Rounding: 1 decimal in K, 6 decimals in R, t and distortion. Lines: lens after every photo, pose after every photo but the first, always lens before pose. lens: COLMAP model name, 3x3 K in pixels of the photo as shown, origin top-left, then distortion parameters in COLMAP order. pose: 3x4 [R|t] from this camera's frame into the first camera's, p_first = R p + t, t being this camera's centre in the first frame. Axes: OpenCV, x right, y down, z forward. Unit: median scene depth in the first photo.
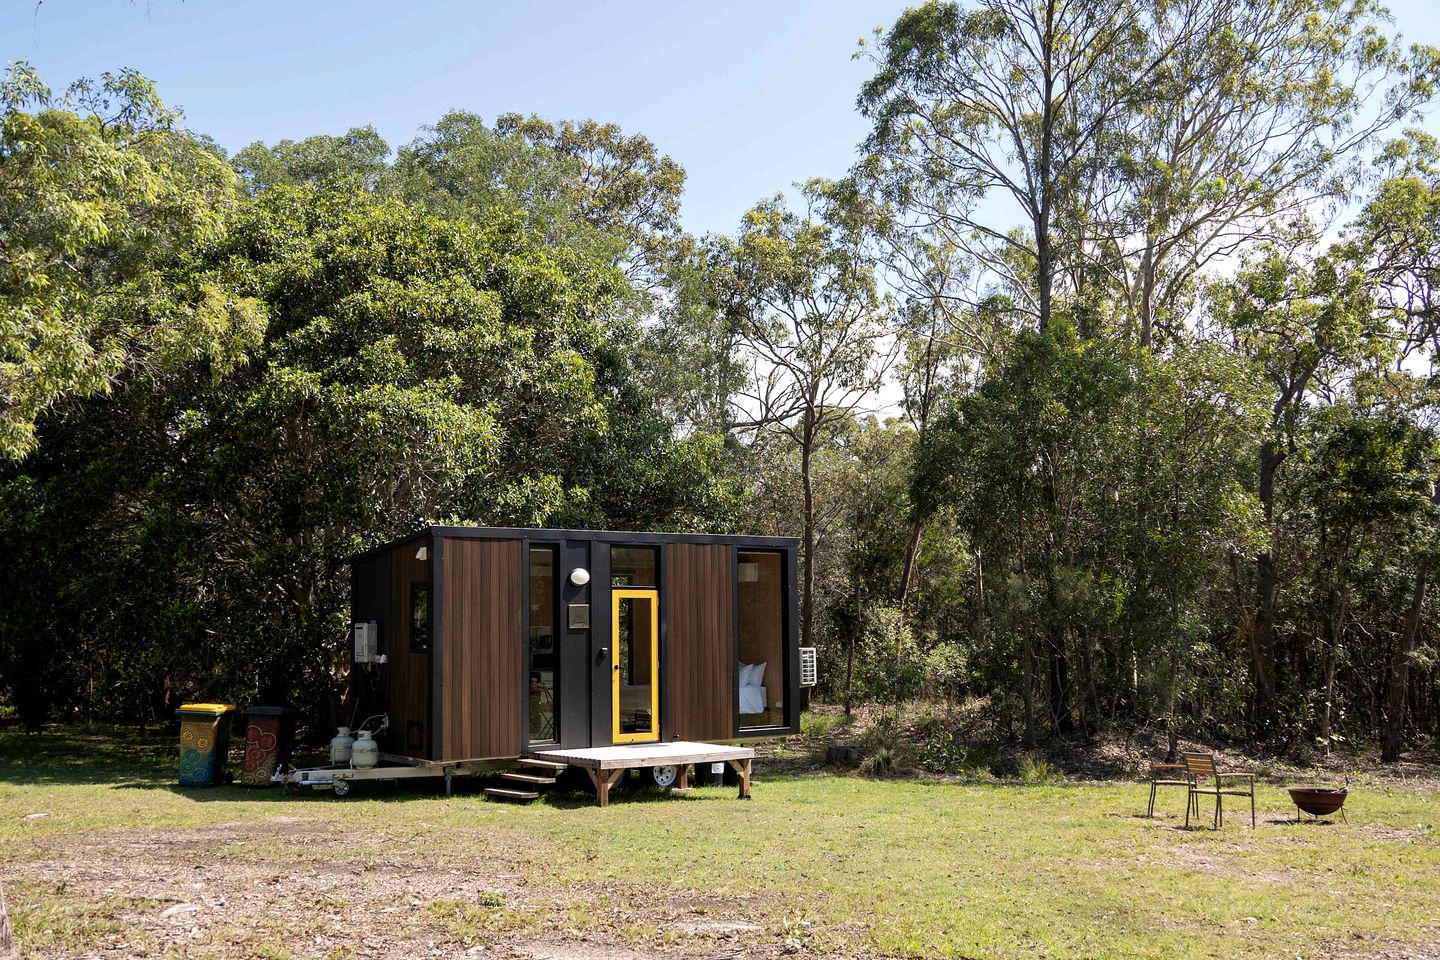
lens RADIAL K [[1466.5, 0, 705.9], [0, 1466.5, 493.4], [0, 0, 1]] dist [-0.039235, 0.282987]
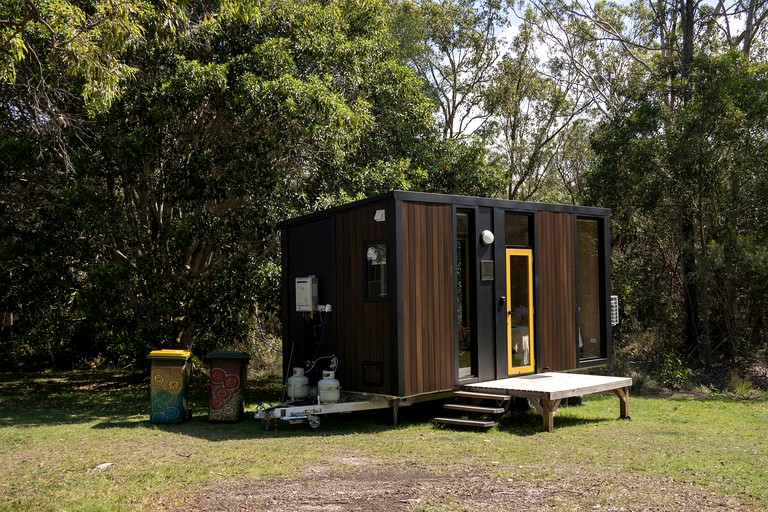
lens RADIAL K [[902.9, 0, 382.1], [0, 902.9, 270.7], [0, 0, 1]] dist [0.074584, 0.018752]
pose [[0.986771, -0.005496, 0.162025, -0.297035], [-0.006082, 0.997467, 0.070874, 0.033685], [-0.162004, -0.070922, 0.984238, 0.300204]]
